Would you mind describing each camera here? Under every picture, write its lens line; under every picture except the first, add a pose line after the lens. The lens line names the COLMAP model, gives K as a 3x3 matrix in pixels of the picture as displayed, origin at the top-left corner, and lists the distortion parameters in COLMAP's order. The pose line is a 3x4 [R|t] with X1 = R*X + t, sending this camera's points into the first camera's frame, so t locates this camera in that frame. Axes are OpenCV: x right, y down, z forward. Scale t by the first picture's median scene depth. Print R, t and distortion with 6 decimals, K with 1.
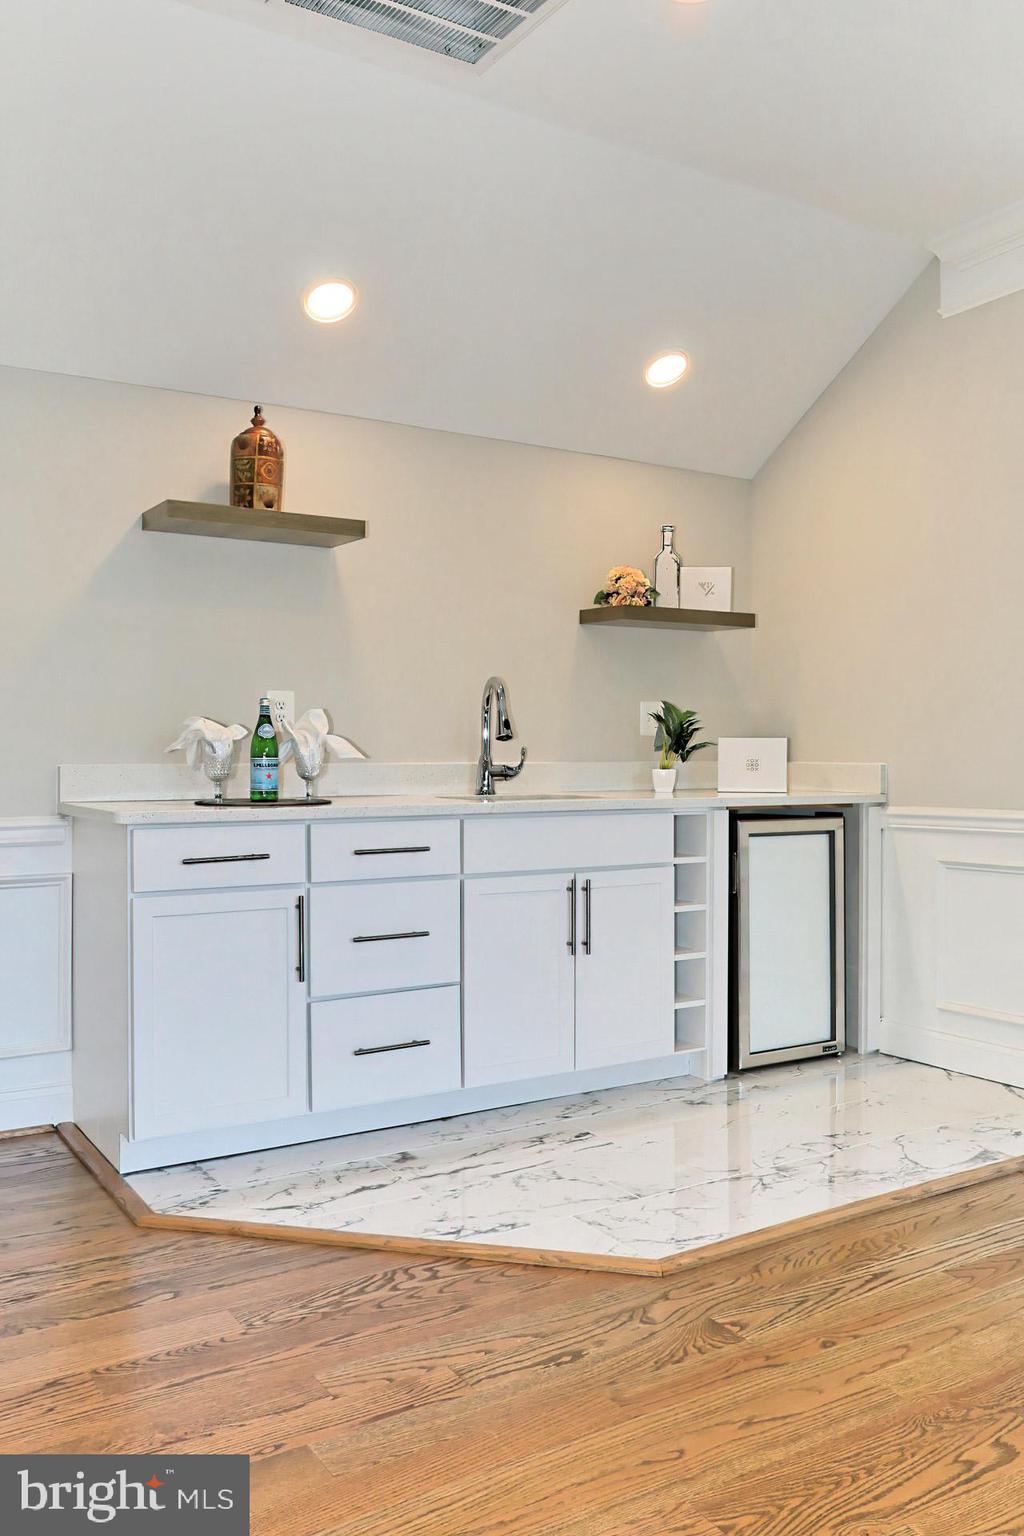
lens RADIAL K [[1234.9, 0, 512.0], [0, 1234.9, 768.0], [0, 0, 1]] dist [-0.018957, 0.020237]
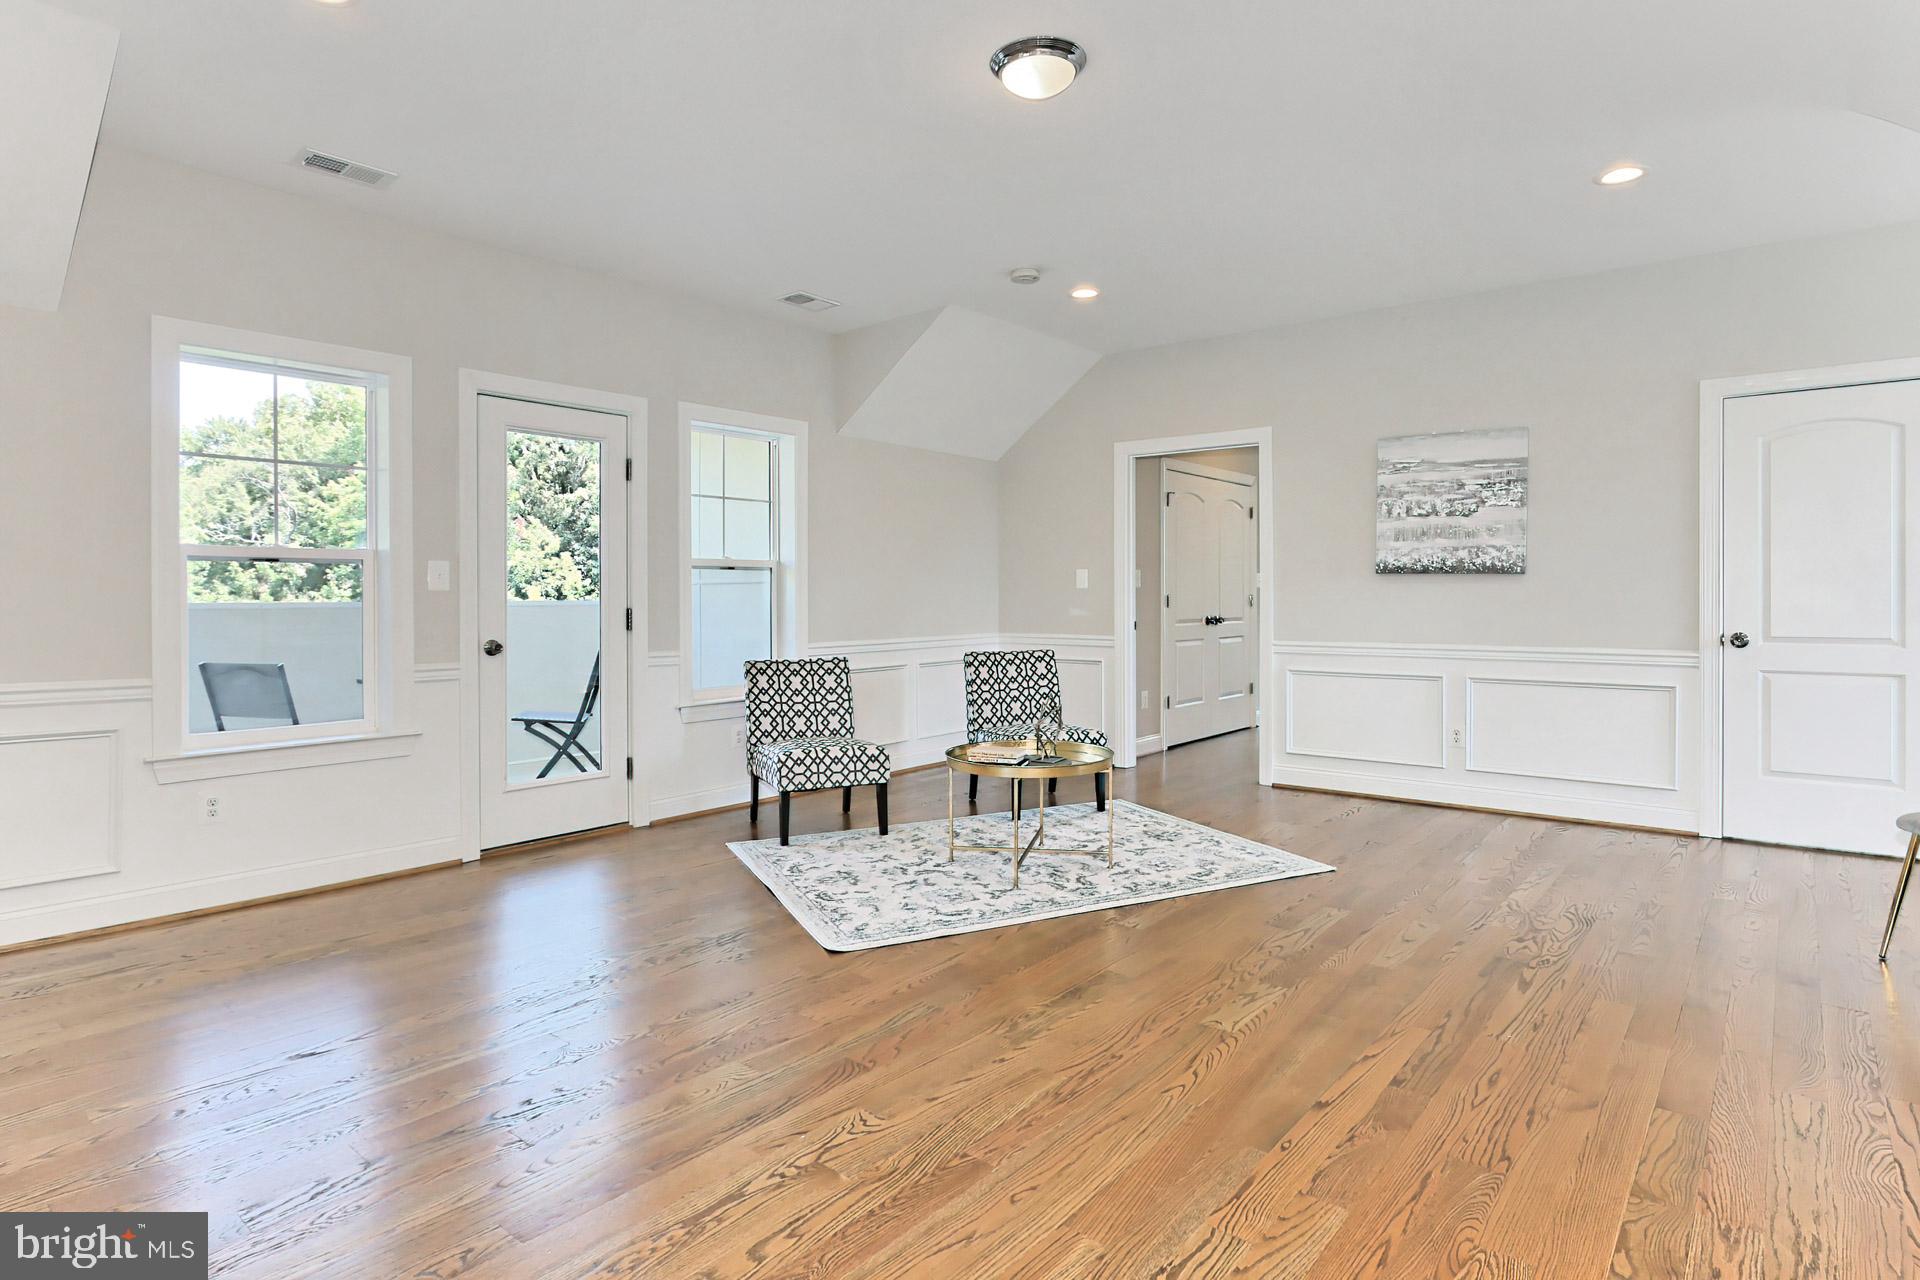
lens RADIAL K [[1019.2, 0, 933.3], [0, 1019.2, 611.6], [0, 0, 1]] dist [-0.004919, -0.000461]
pose [[-0.956683, 0.009426, -0.290979, 0.294527], [0.003597, 0.999782, 0.020560, -0.045879], [0.291109, 0.018623, -0.956508, 1.121359]]
